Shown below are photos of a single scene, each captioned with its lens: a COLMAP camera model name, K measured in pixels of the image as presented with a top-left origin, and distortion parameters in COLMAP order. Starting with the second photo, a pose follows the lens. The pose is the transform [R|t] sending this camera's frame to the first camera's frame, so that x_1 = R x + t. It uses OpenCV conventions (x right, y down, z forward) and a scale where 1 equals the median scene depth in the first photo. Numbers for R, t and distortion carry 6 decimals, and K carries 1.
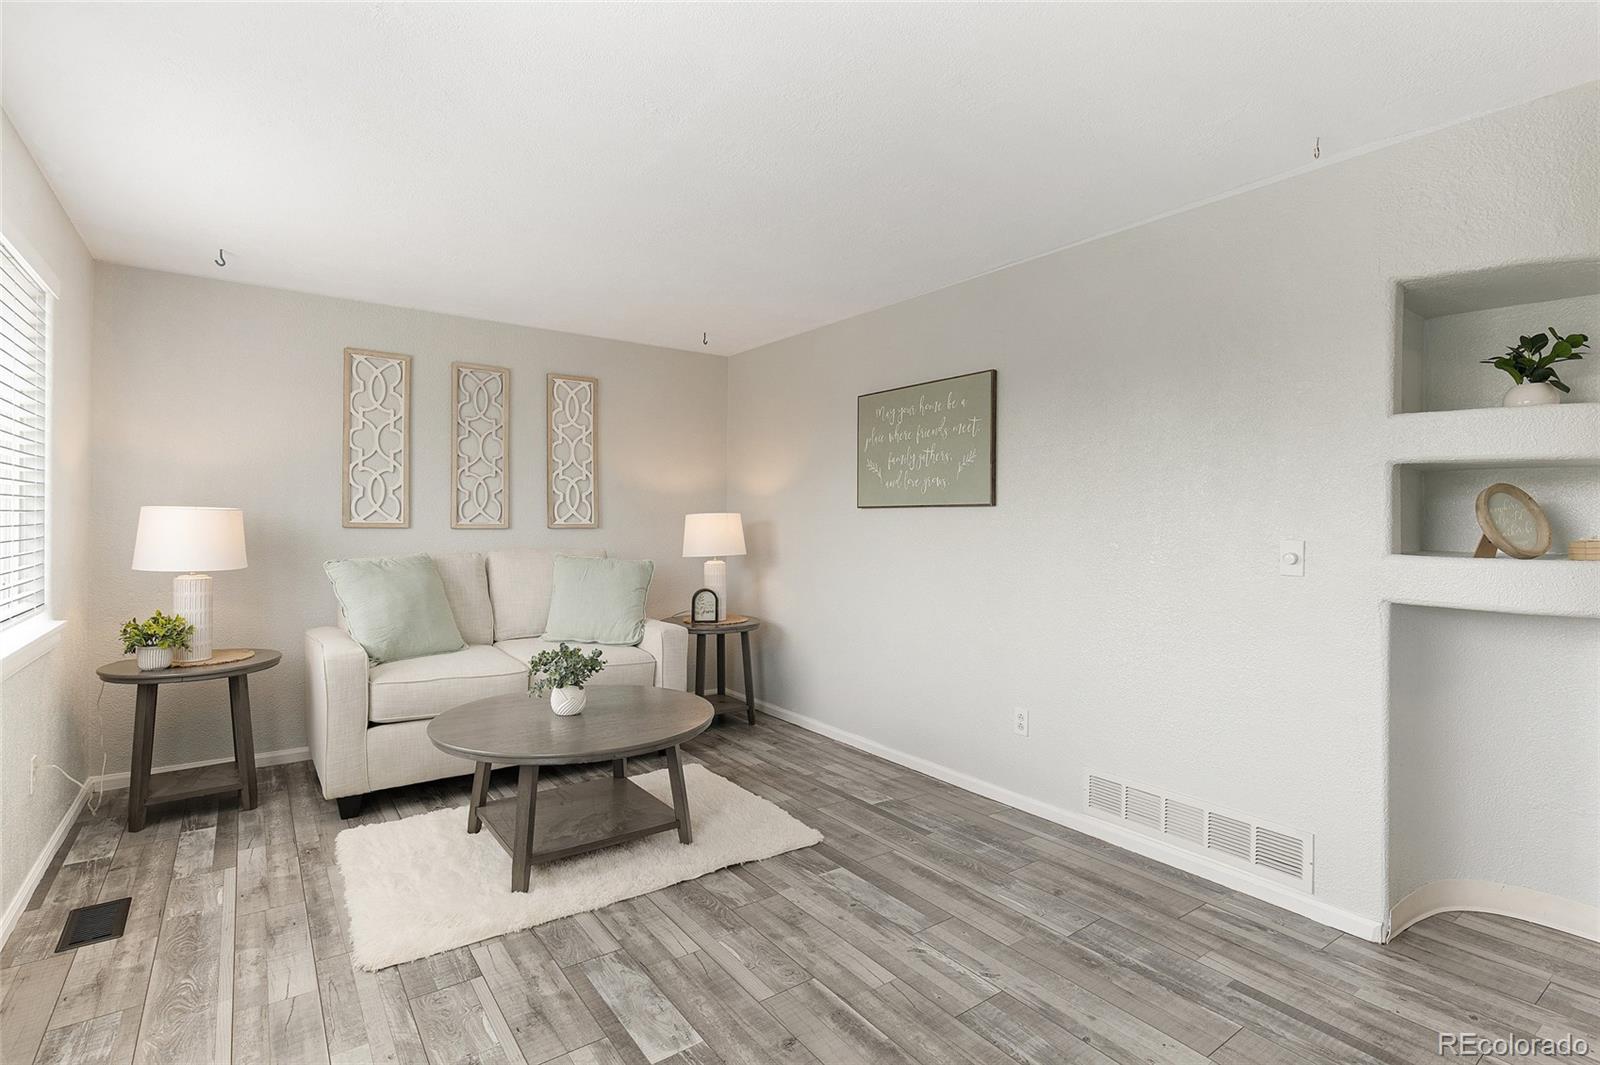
lens RADIAL K [[778.7, 0, 805.6], [0, 778.7, 528.3], [0, 0, 1]] dist [0.000361, -0.000369]
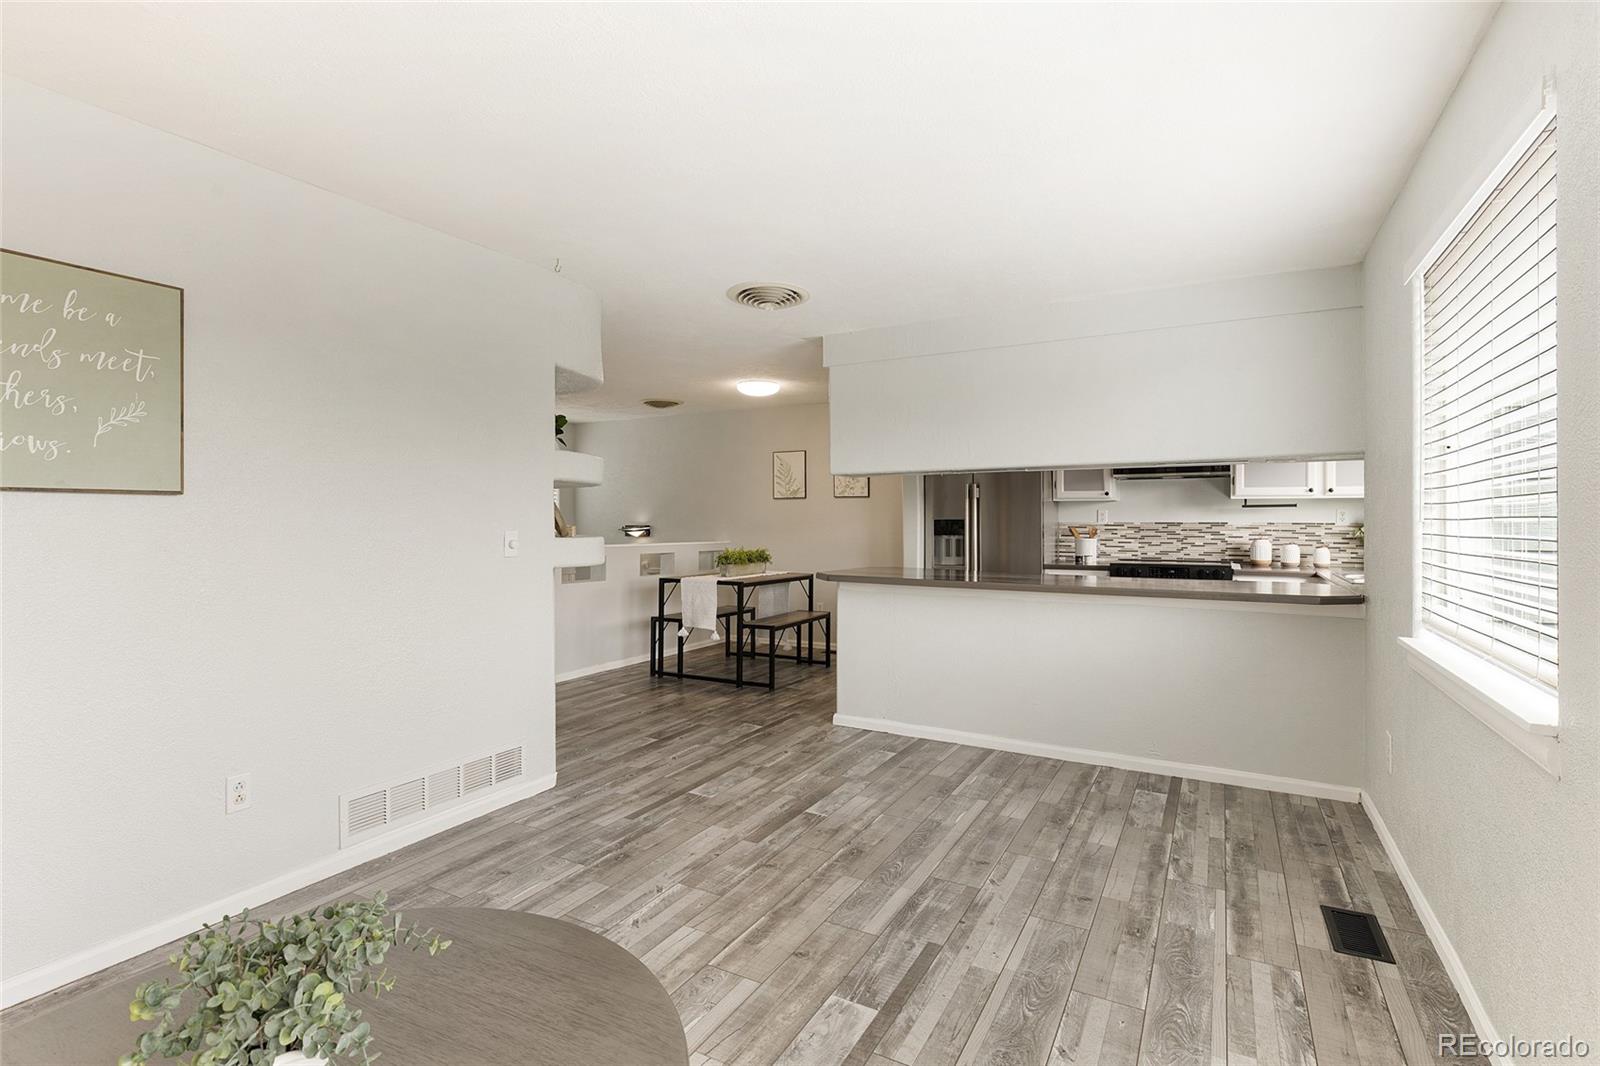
lens RADIAL K [[778.7, 0, 805.6], [0, 778.7, 528.8], [0, 0, 1]] dist [0.000361, -0.000369]
pose [[-0.441730, -0.018958, 0.896947, -0.916574], [0.001929, 0.999754, 0.022081, -0.021329], [-0.897146, 0.011484, -0.441585, 1.271070]]
